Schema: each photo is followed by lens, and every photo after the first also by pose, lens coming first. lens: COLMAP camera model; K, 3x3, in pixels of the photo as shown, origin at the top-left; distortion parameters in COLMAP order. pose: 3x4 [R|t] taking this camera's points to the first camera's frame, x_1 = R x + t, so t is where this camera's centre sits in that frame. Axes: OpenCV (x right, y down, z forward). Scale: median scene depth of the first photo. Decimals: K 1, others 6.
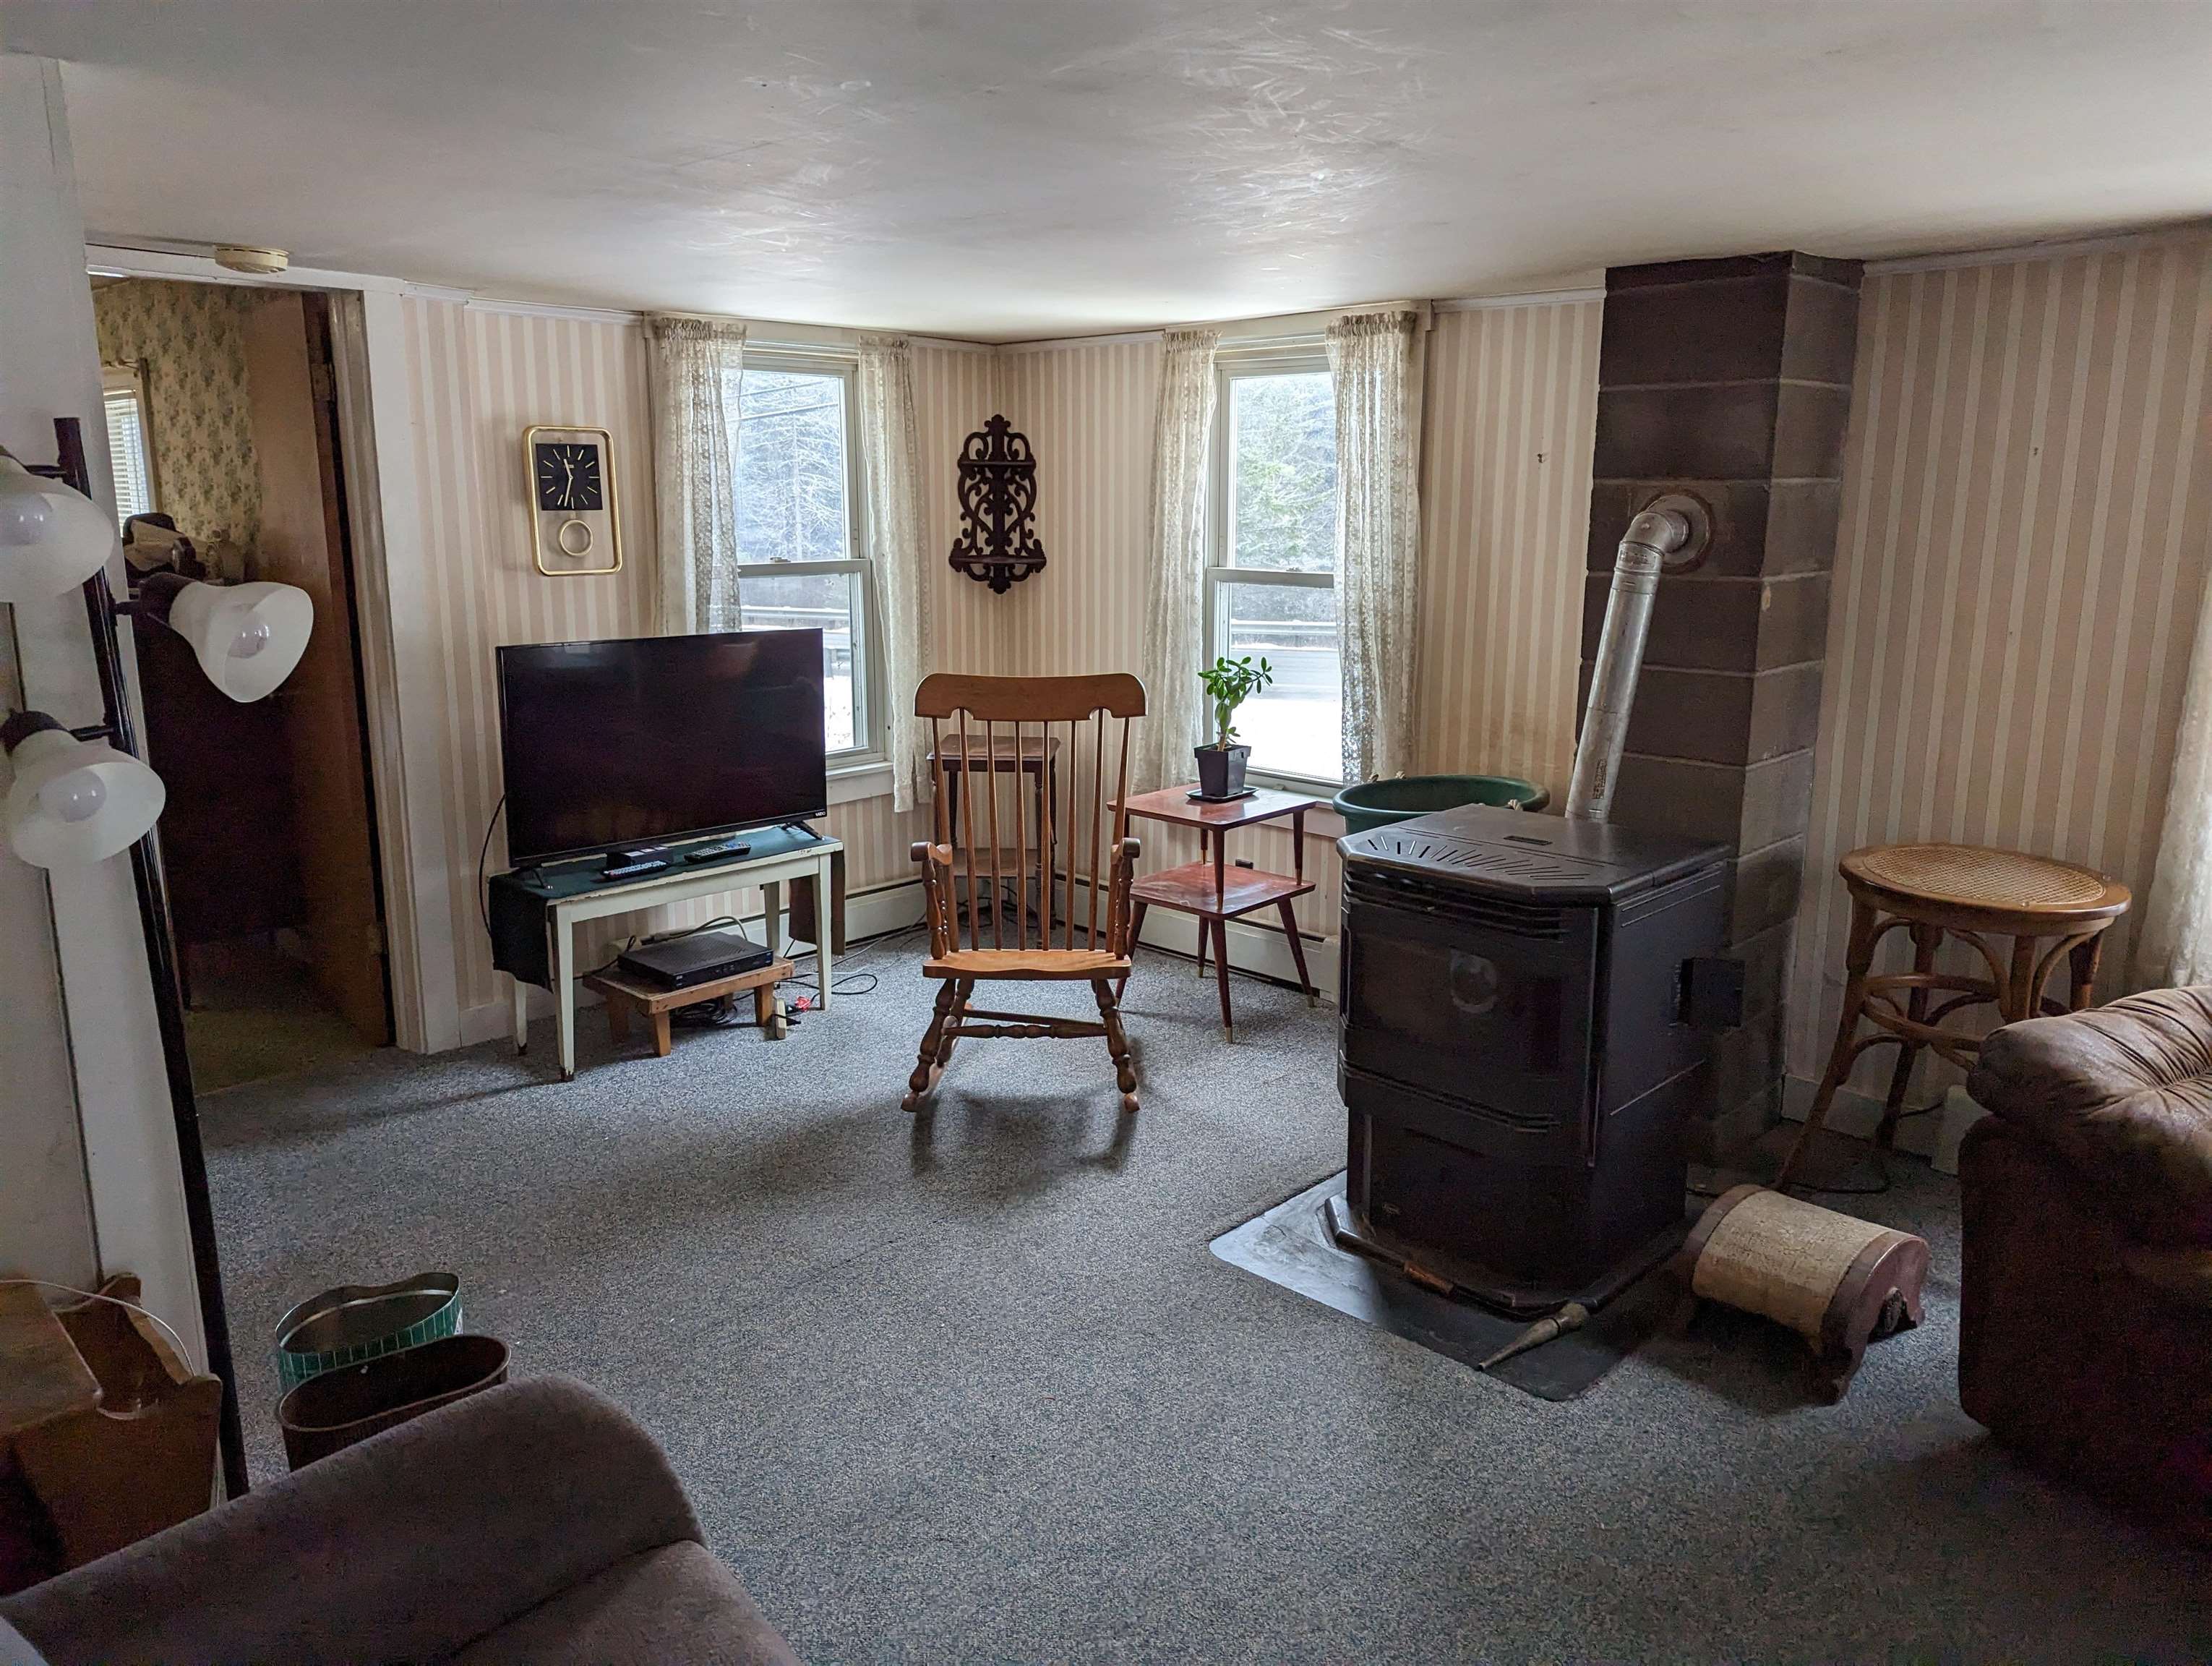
lens RADIAL K [[1565.0, 0, 1110.1], [0, 1565.0, 790.8], [0, 0, 1]] dist [0.067531, -0.055890]
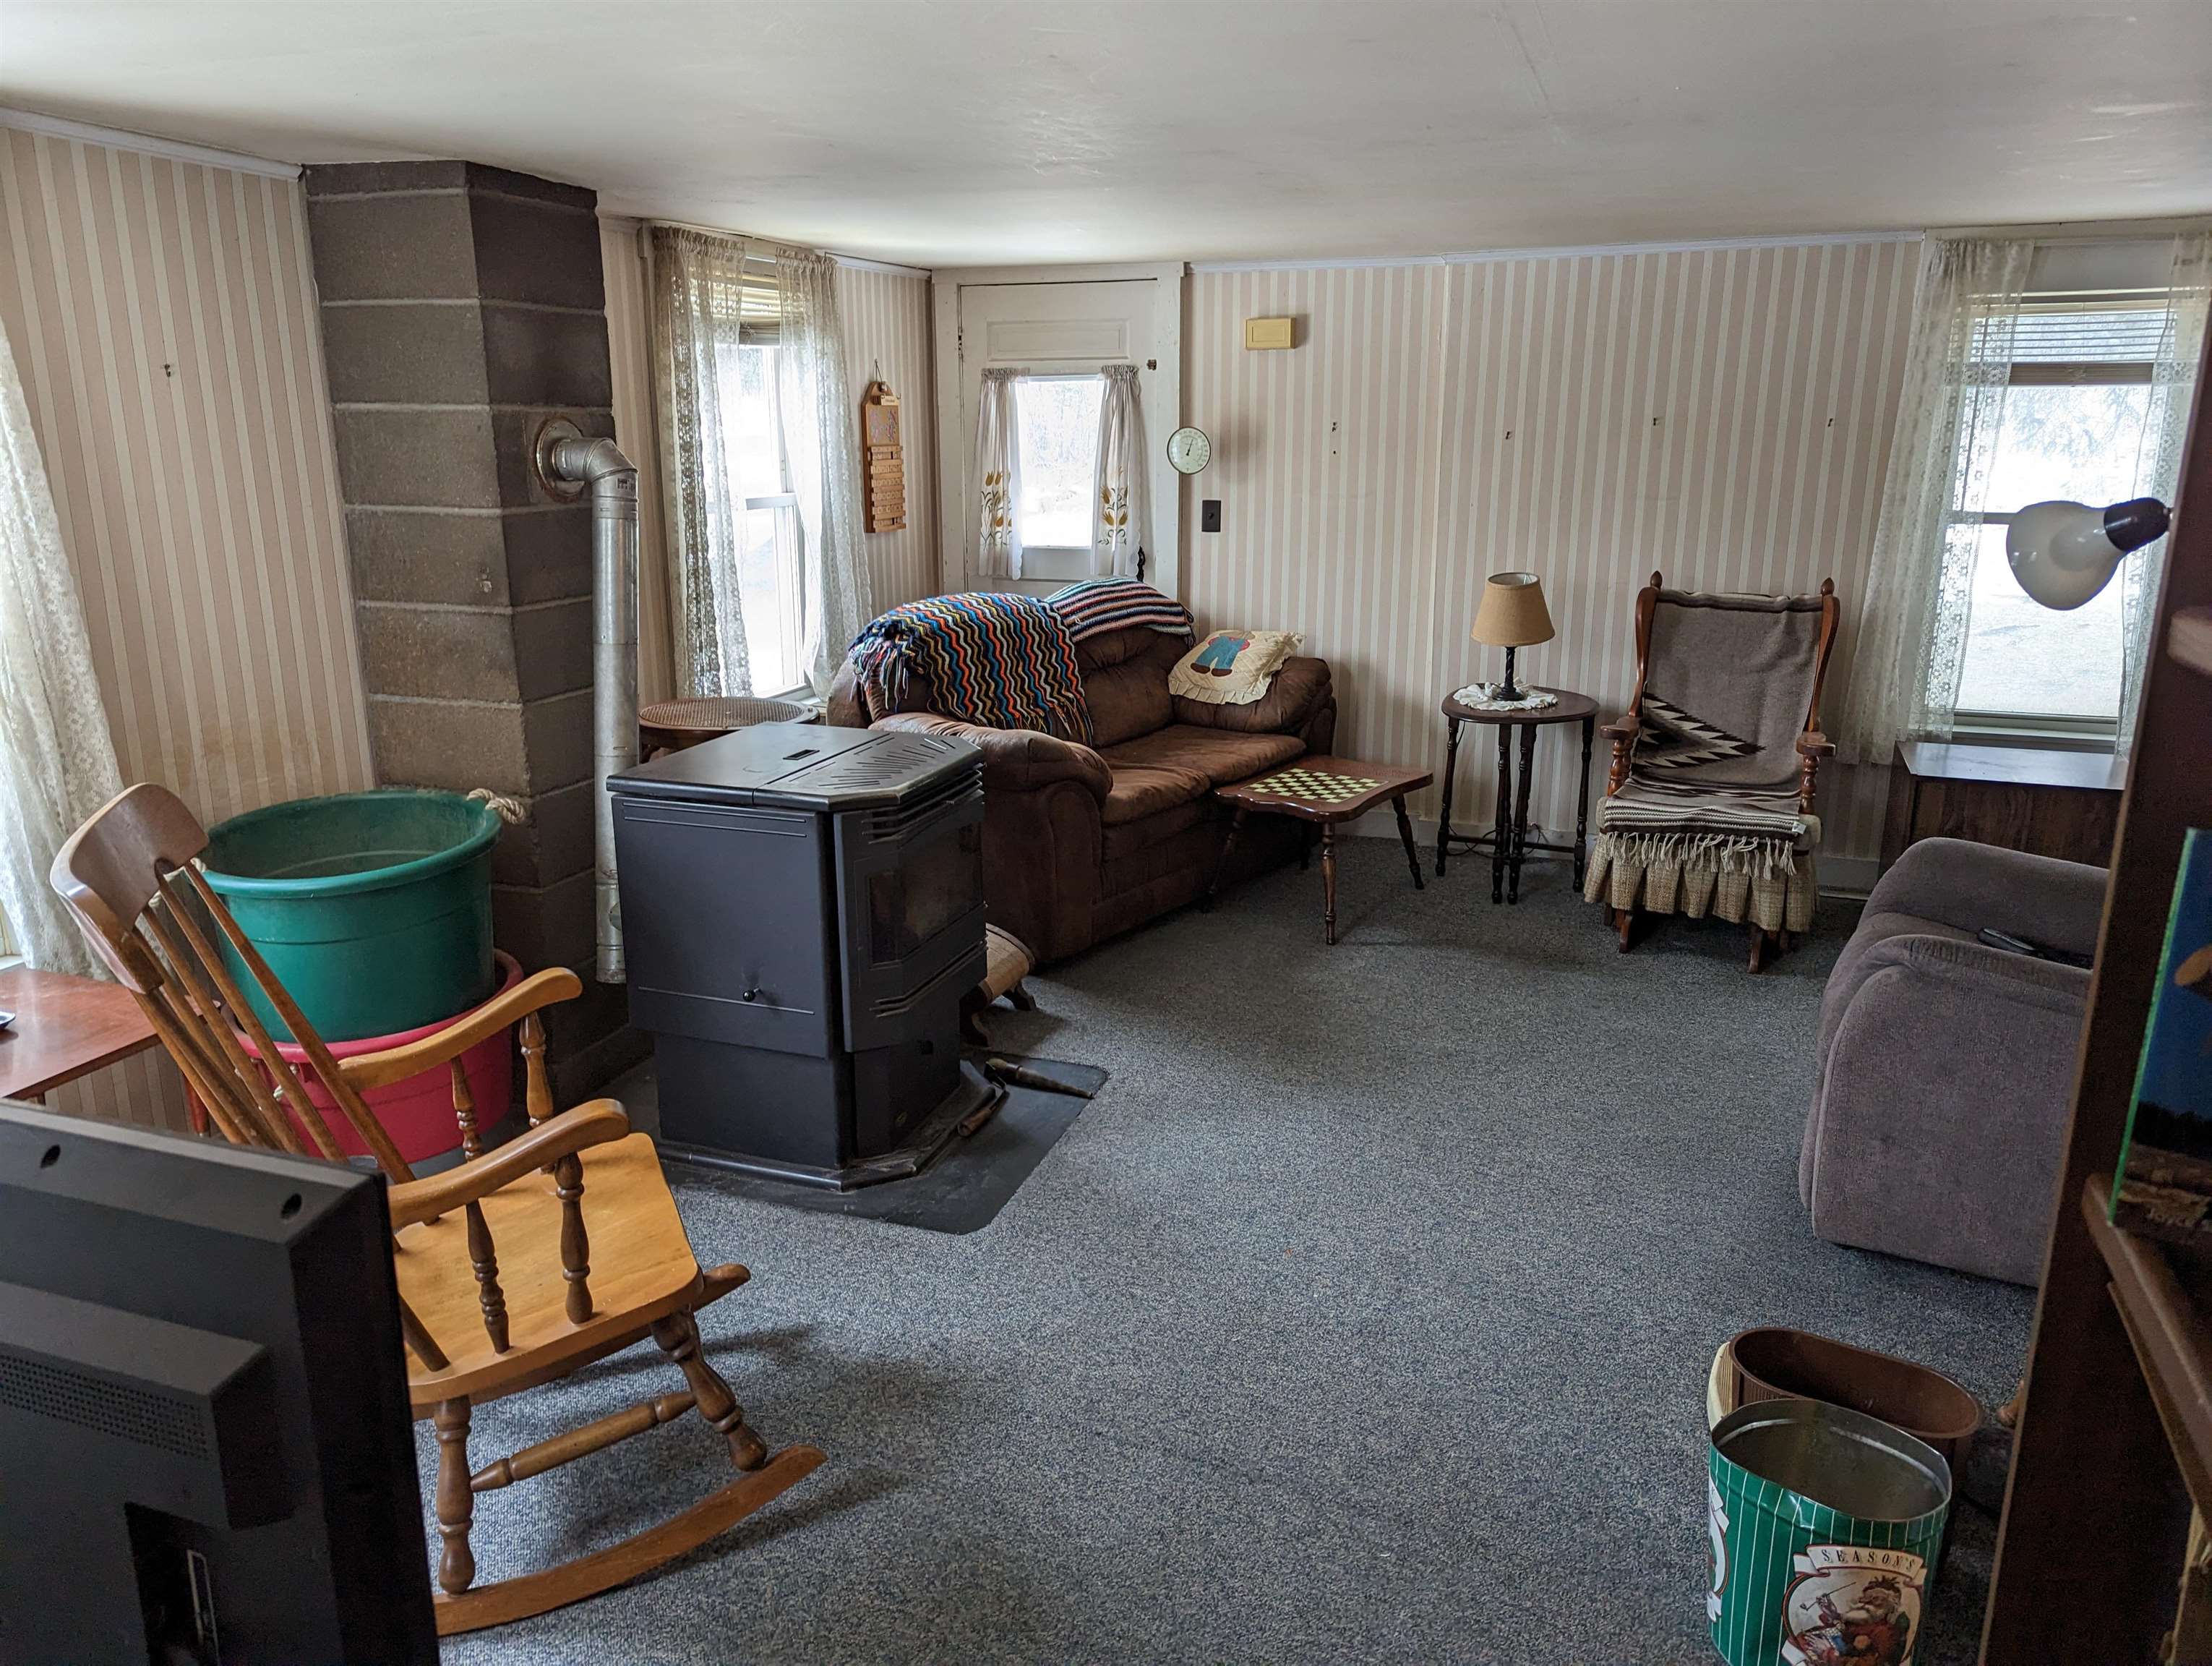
lens RADIAL K [[1565.0, 0, 1104.3], [0, 1565.0, 788.8], [0, 0, 1]] dist [0.067531, -0.055890]
pose [[-0.416337, -0.209633, 0.884713, -0.560838], [0.177858, 0.935479, 0.305360, -0.172001], [-0.891645, 0.284486, -0.352190, 0.894518]]
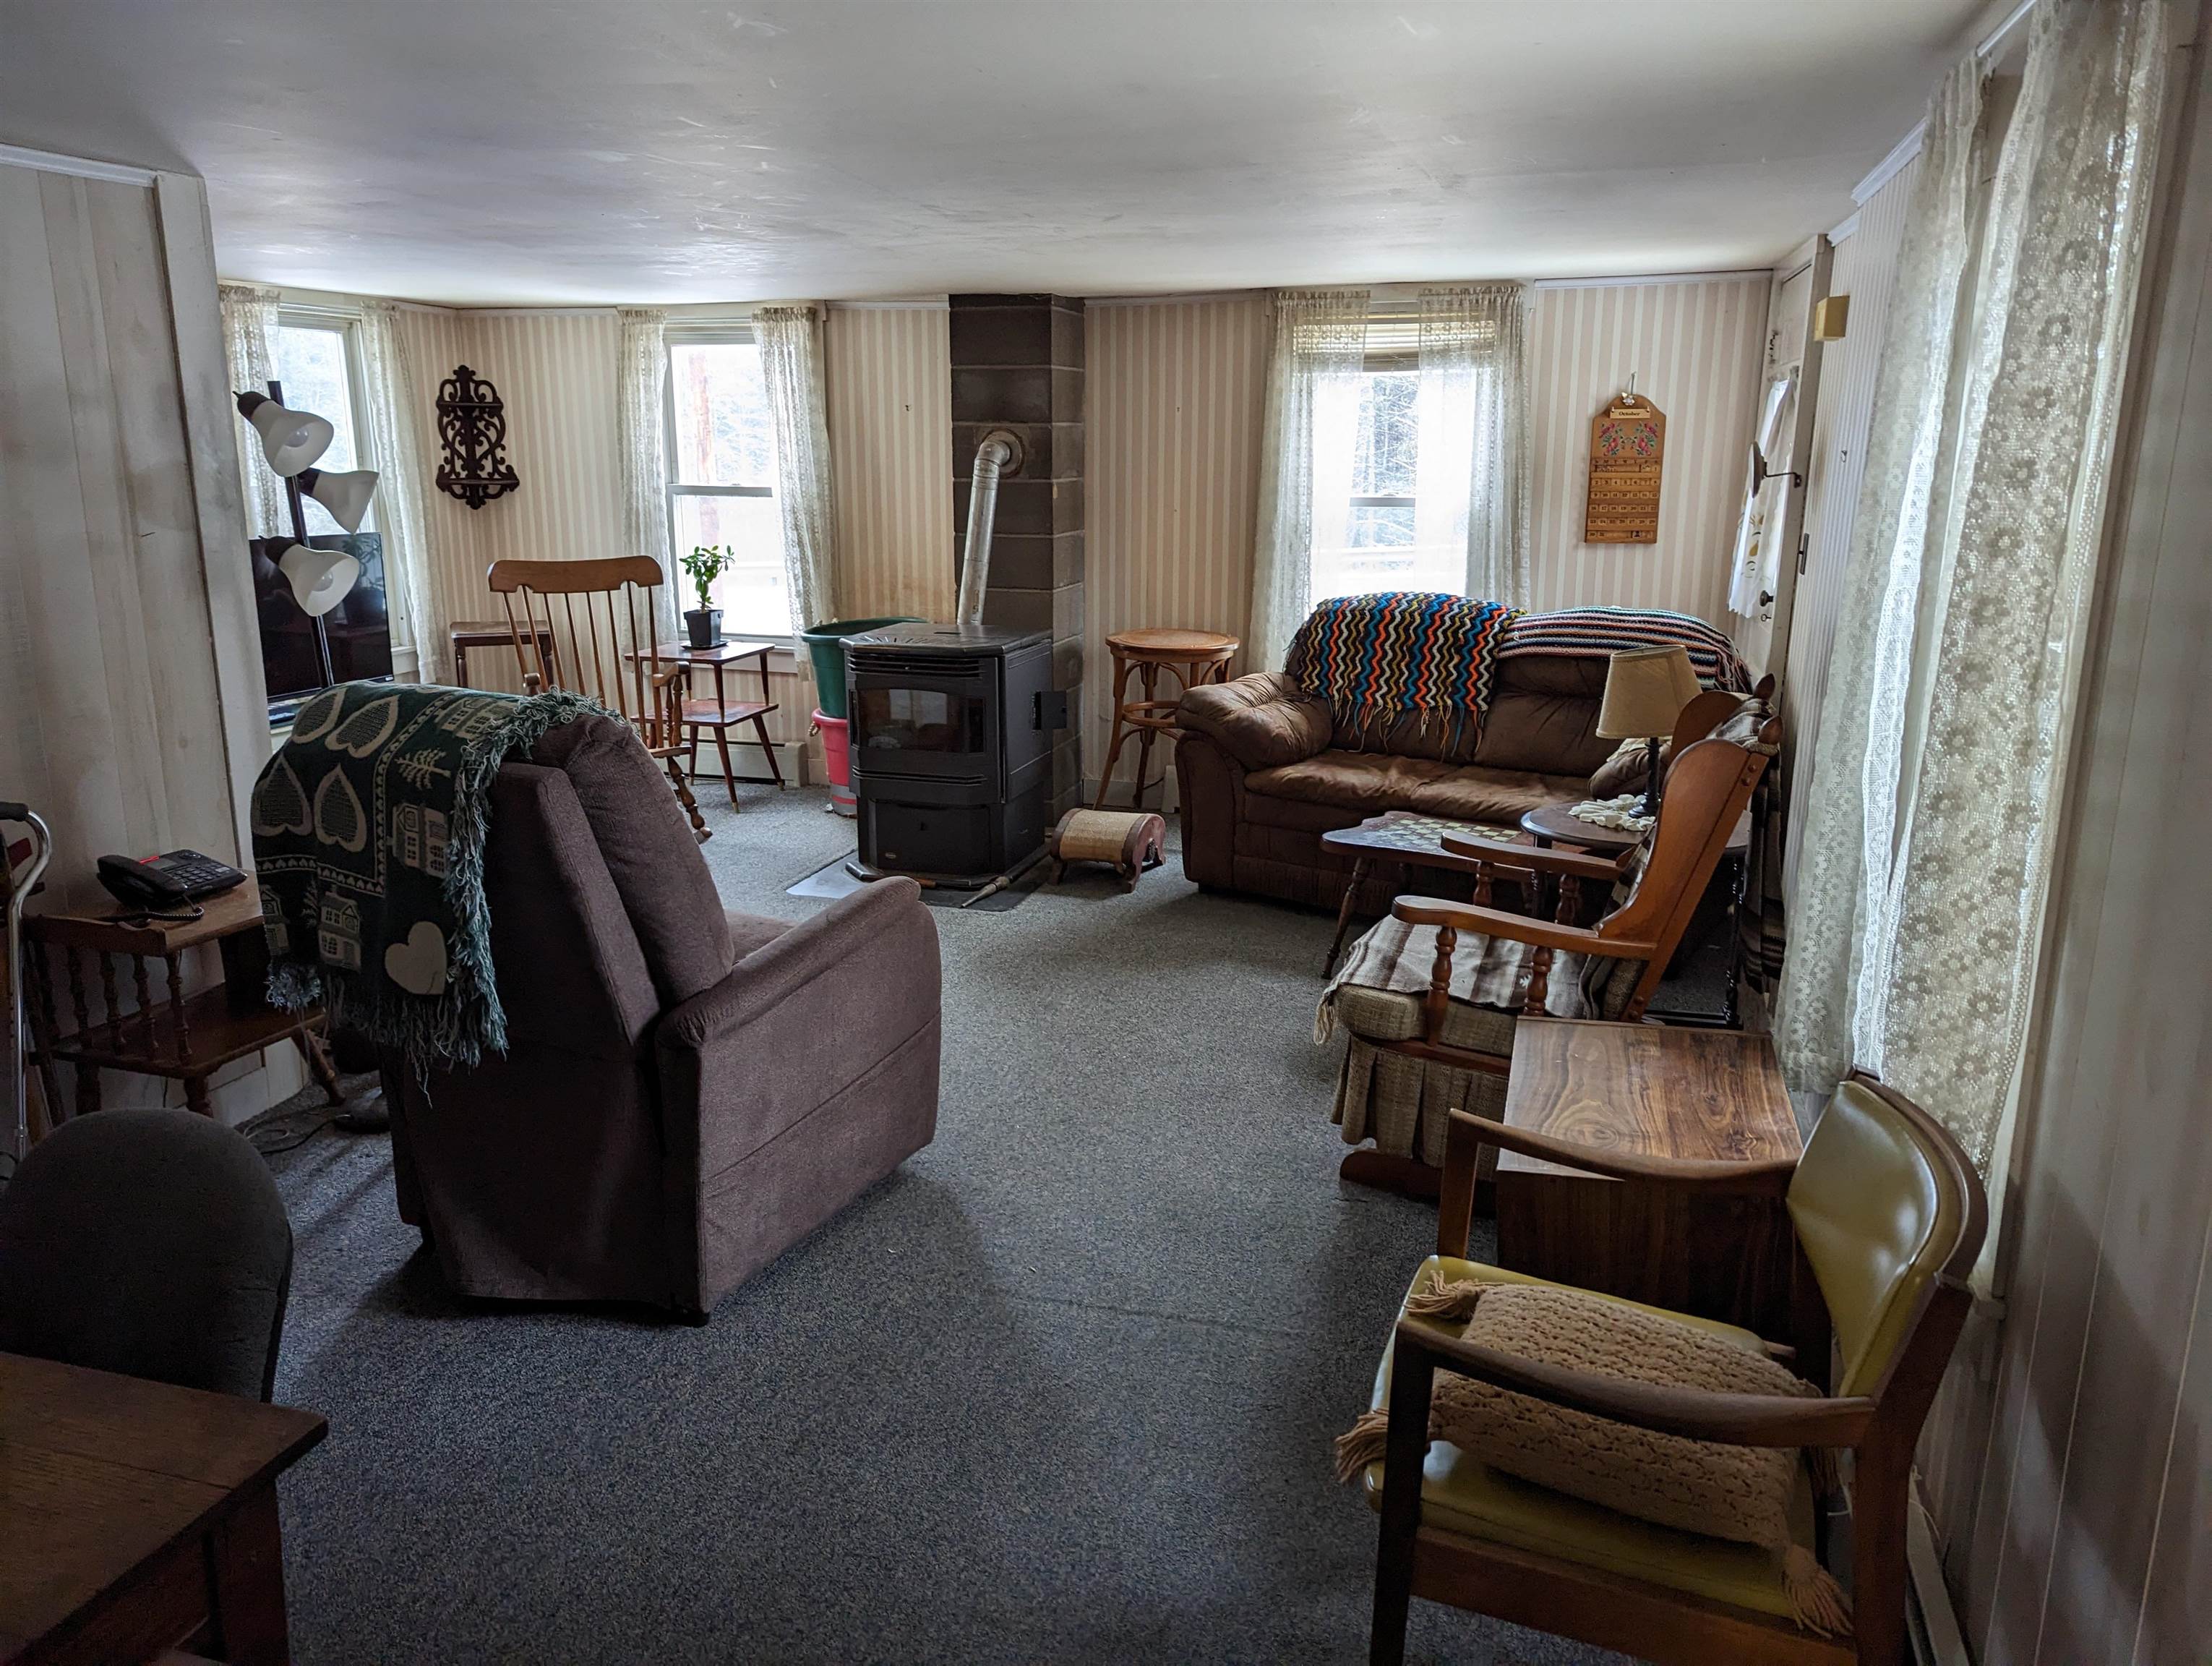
lens RADIAL K [[1565.0, 0, 1119.5], [0, 1565.0, 800.4], [0, 0, 1]] dist [0.067531, -0.055890]
pose [[0.886659, -0.104550, 0.450451, -0.270462], [0.087058, 0.994428, 0.059443, 0.096304], [-0.454156, -0.013490, 0.890820, -0.465837]]
